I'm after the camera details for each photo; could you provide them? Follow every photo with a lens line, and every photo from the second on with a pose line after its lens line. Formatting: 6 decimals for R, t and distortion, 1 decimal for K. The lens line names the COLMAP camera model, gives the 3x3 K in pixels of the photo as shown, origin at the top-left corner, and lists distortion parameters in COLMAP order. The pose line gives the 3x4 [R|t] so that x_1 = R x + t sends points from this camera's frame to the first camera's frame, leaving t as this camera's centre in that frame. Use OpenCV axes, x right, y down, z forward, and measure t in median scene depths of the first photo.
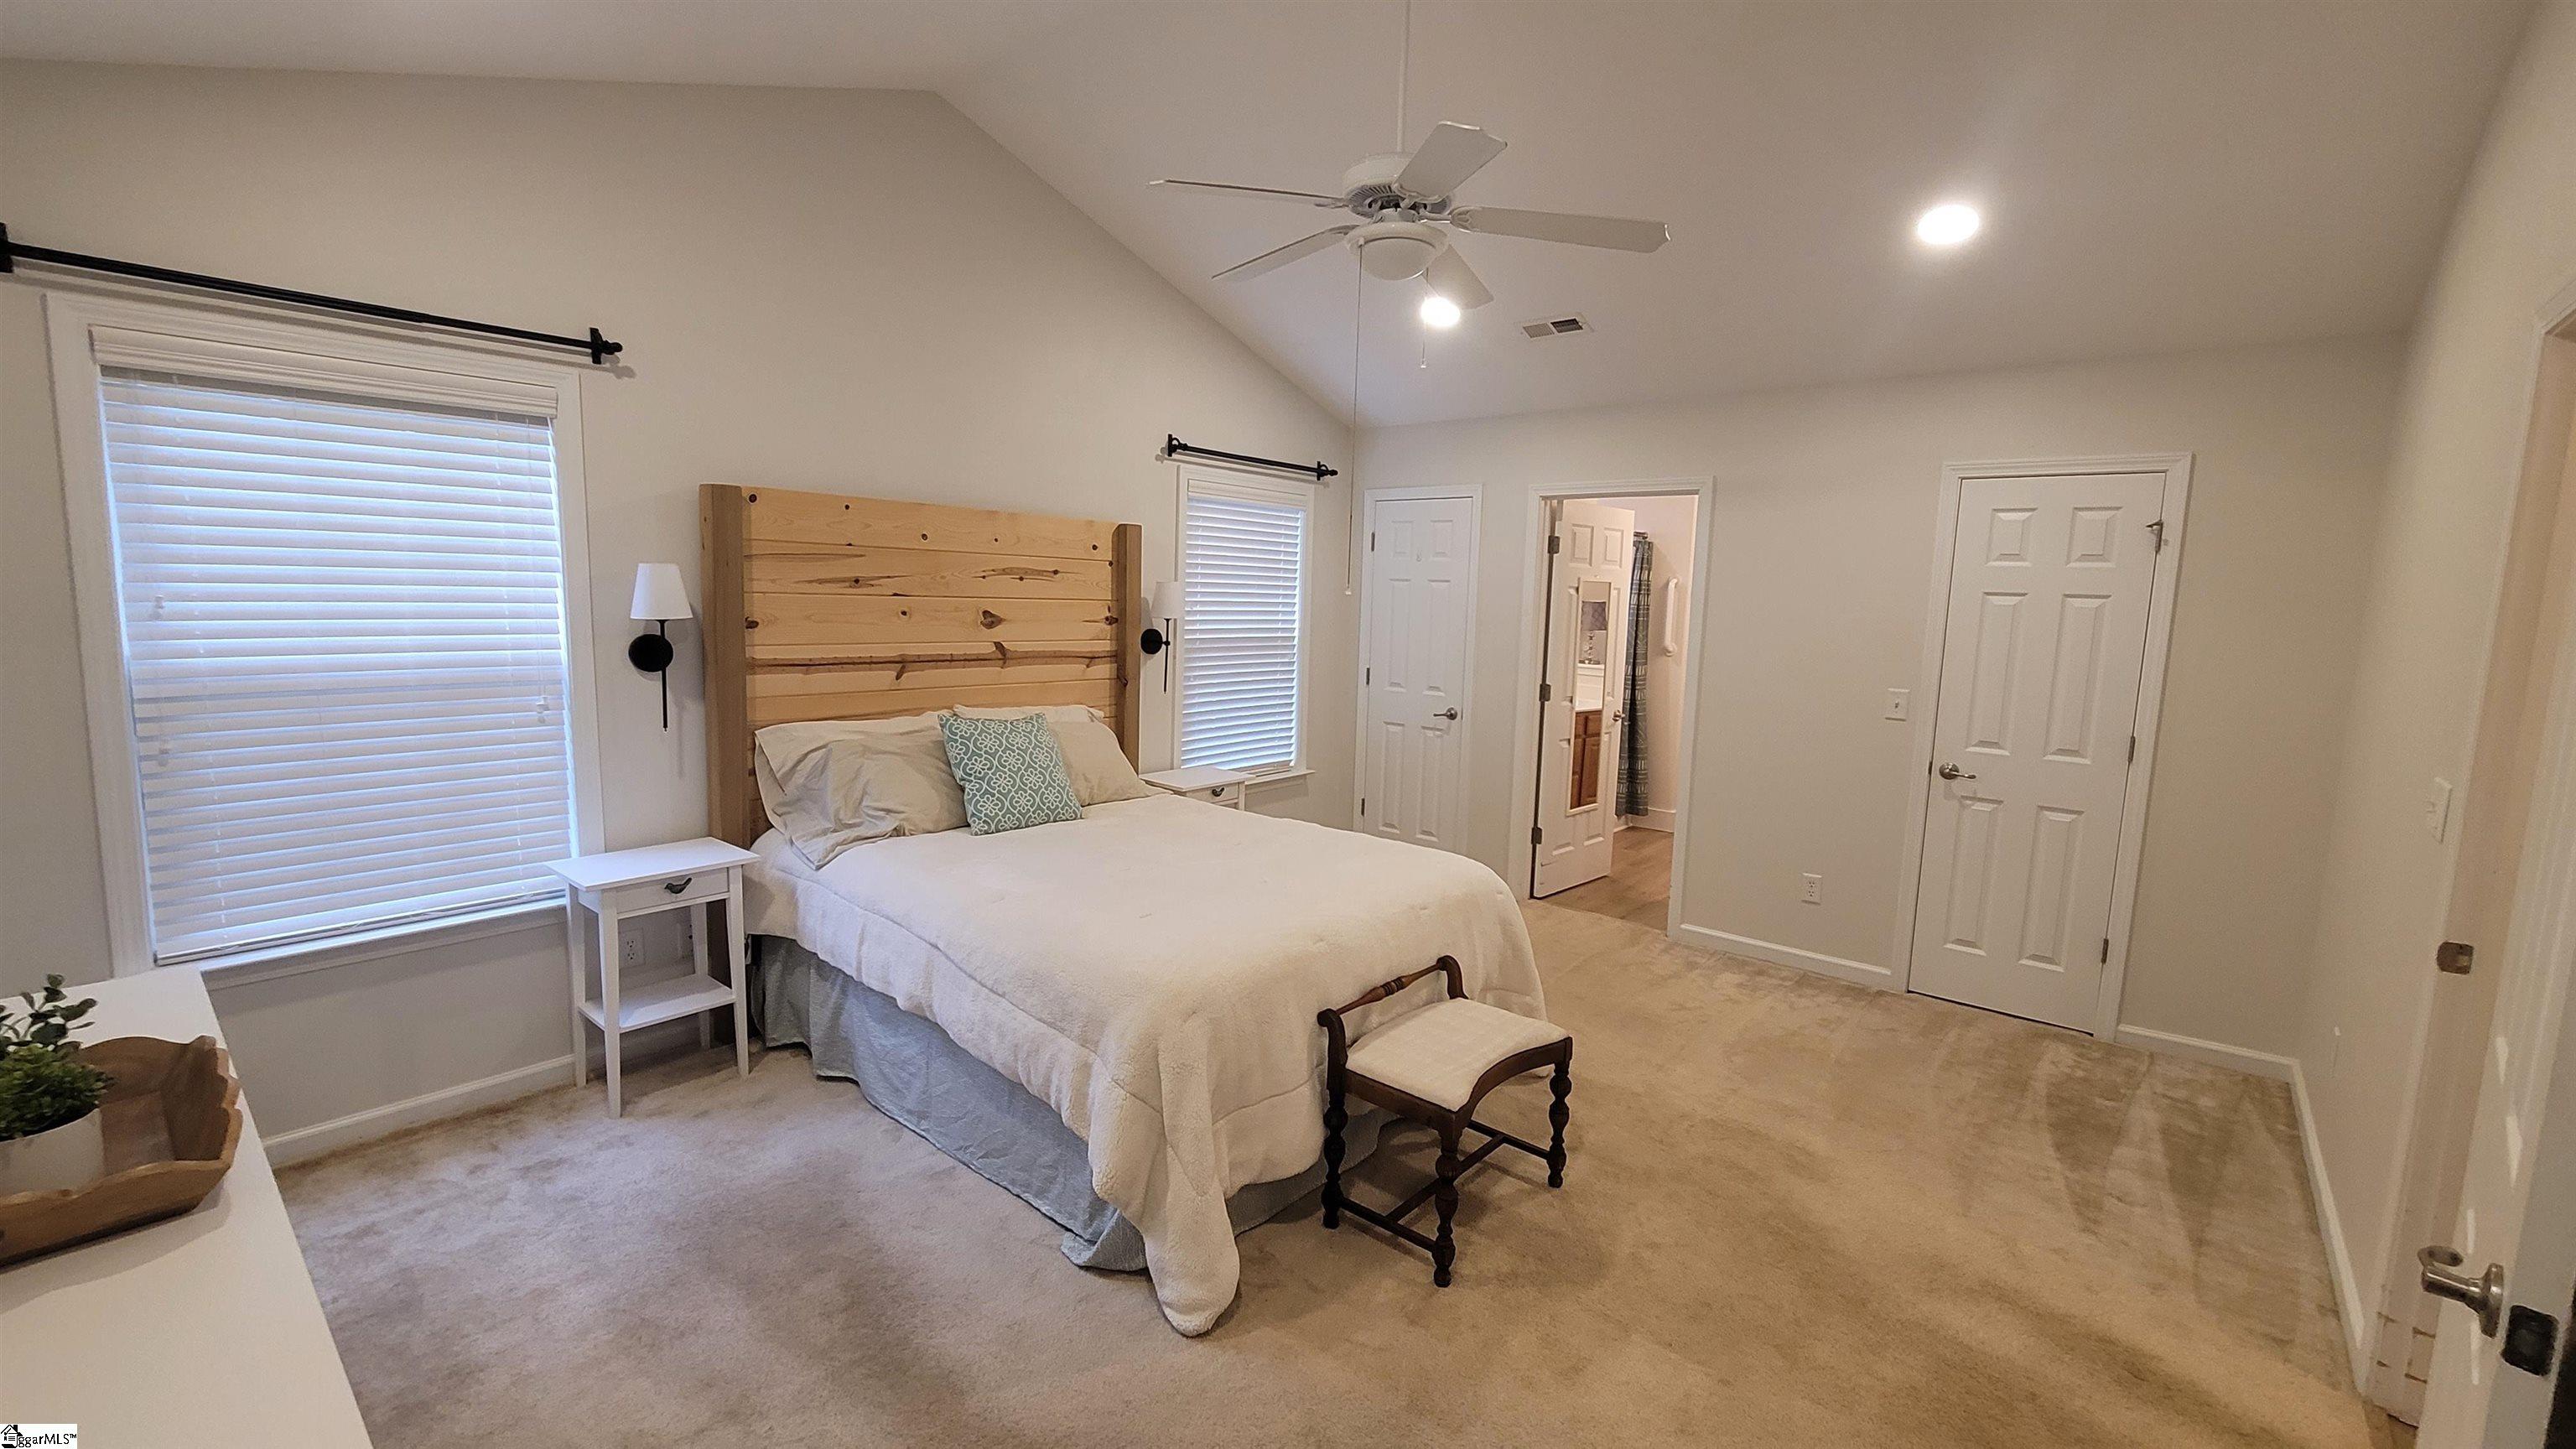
lens RADIAL K [[1051.1, 0, 1298.8], [0, 1051.1, 713.1], [0, 0, 1]] dist [0.000875, -0.002717]
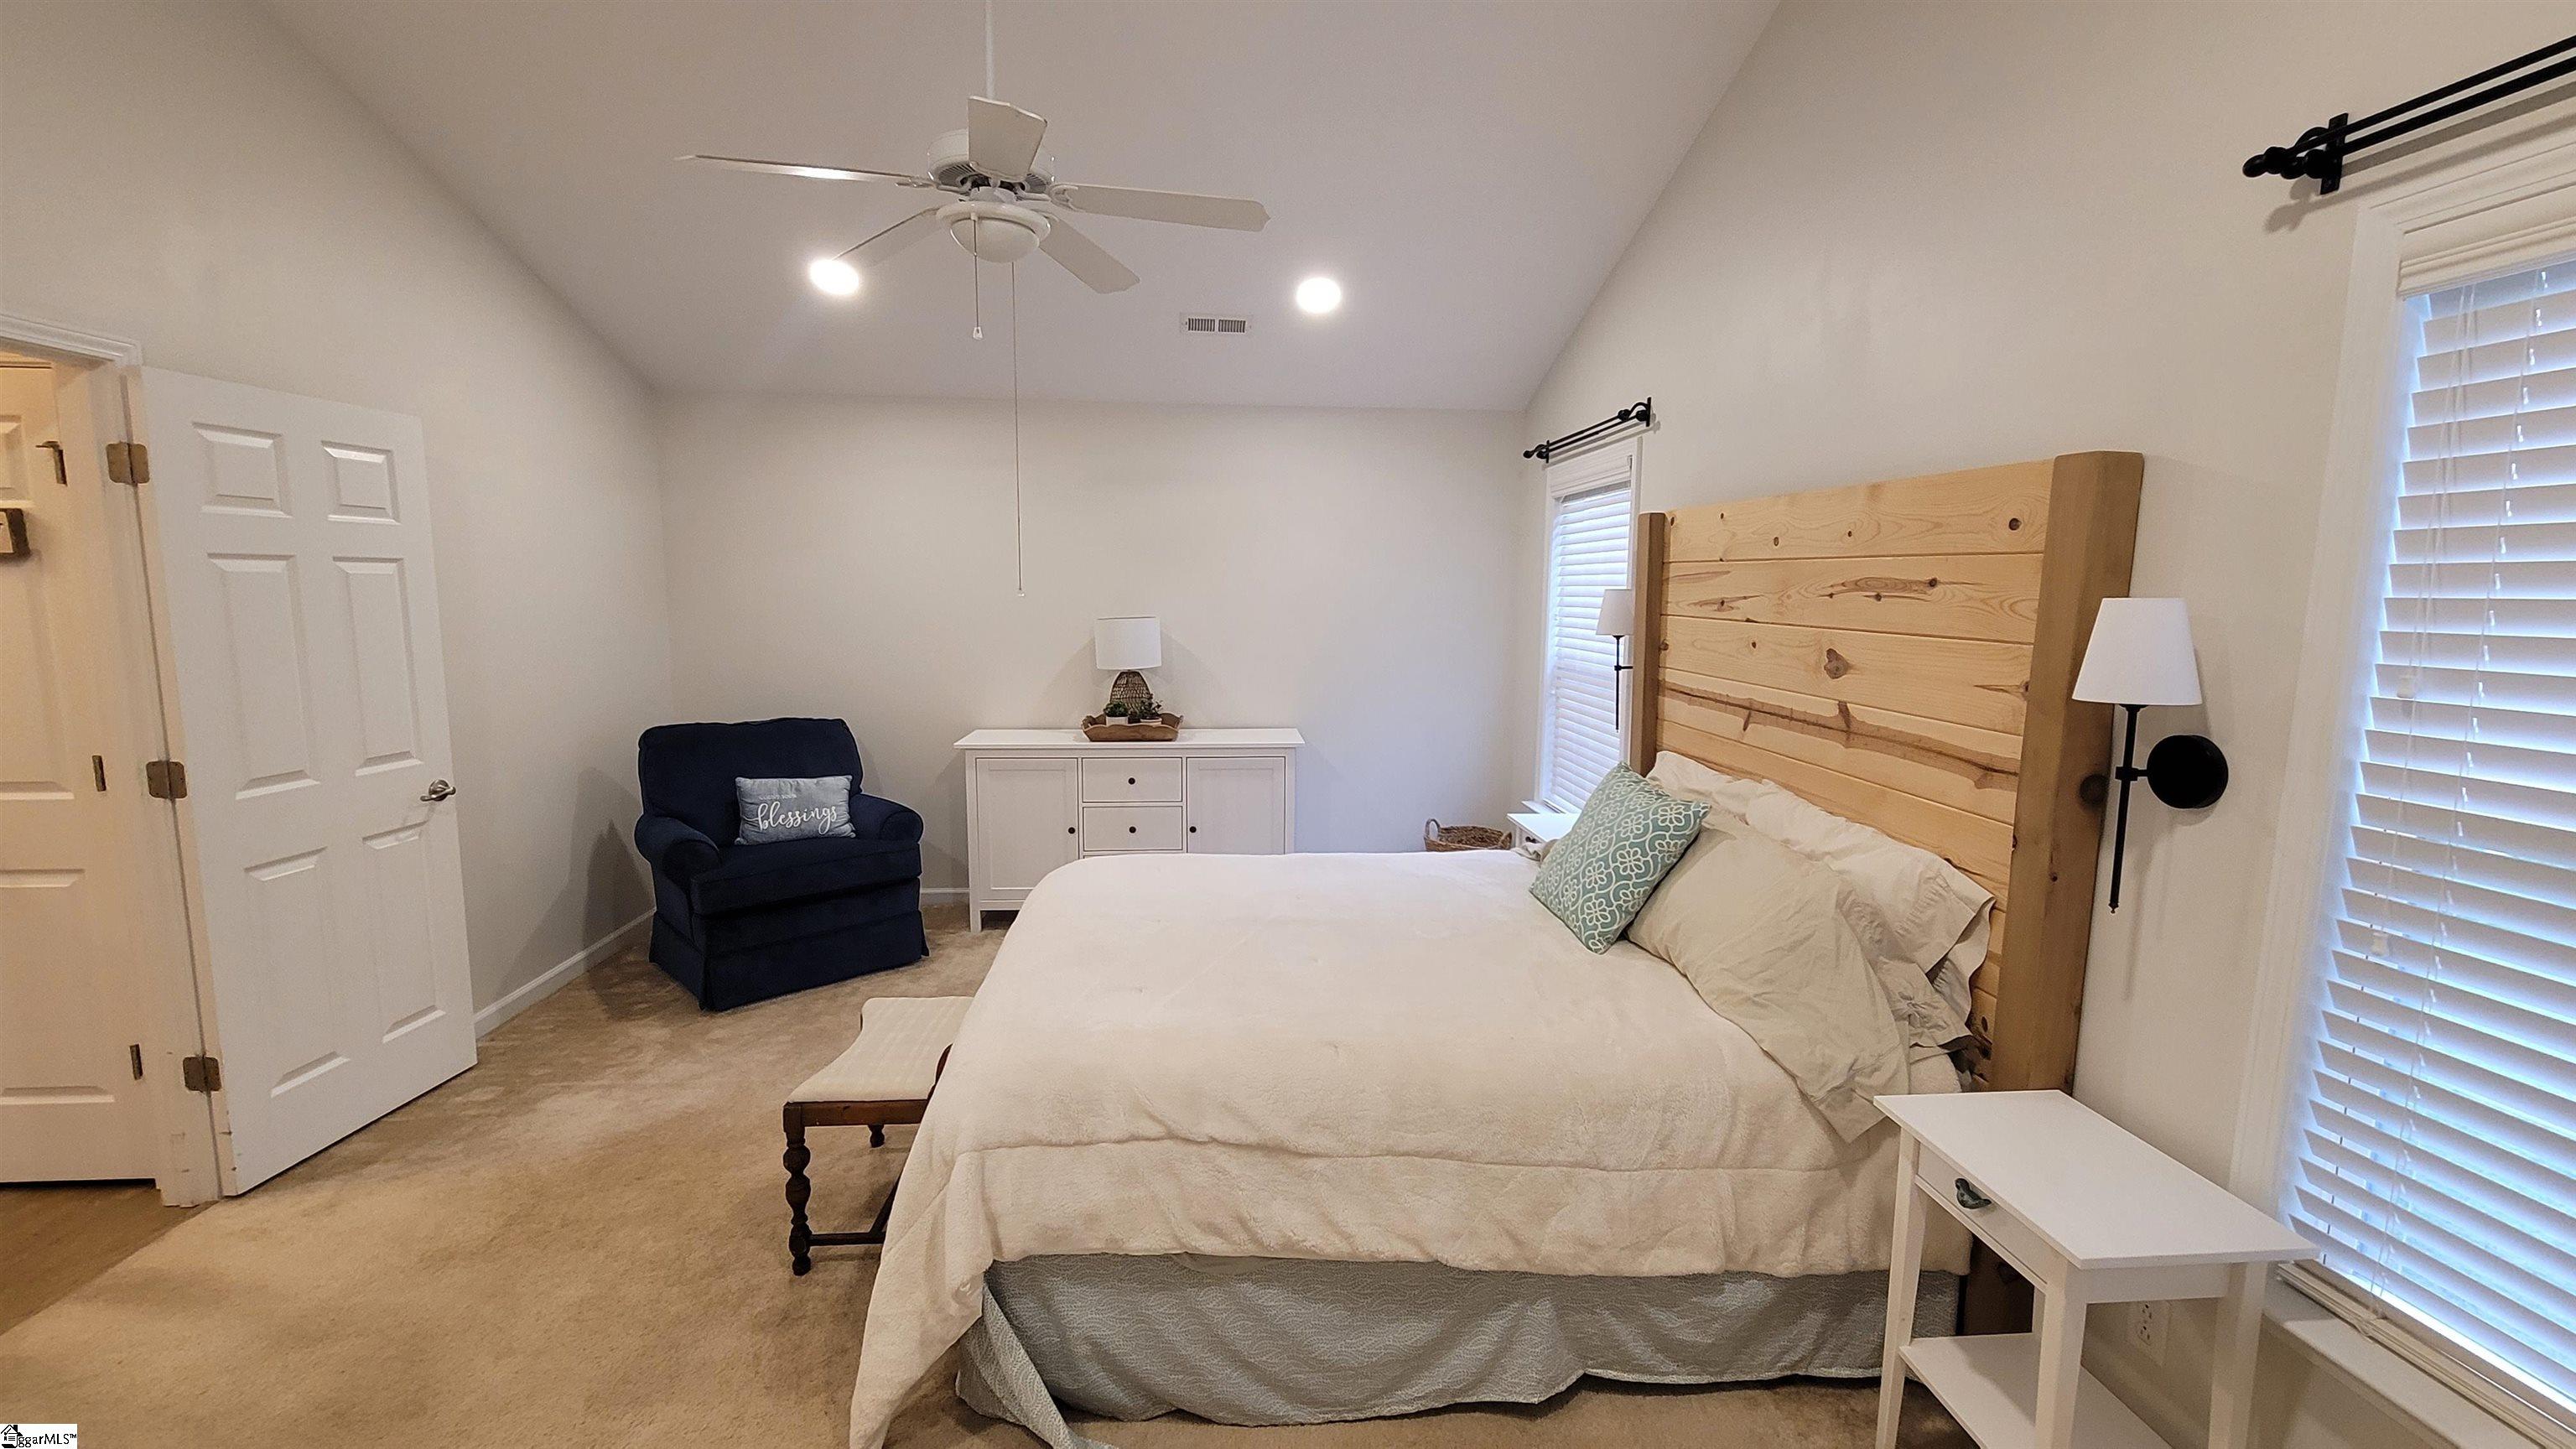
lens RADIAL K [[1051.1, 0, 1298.8], [0, 1051.1, 713.1], [0, 0, 1]] dist [0.000875, -0.002717]
pose [[-0.717910, 0.046540, -0.694578, 0.359676], [-0.113348, 0.976633, 0.182594, -0.137112], [0.686846, 0.209815, -0.695859, 1.213294]]
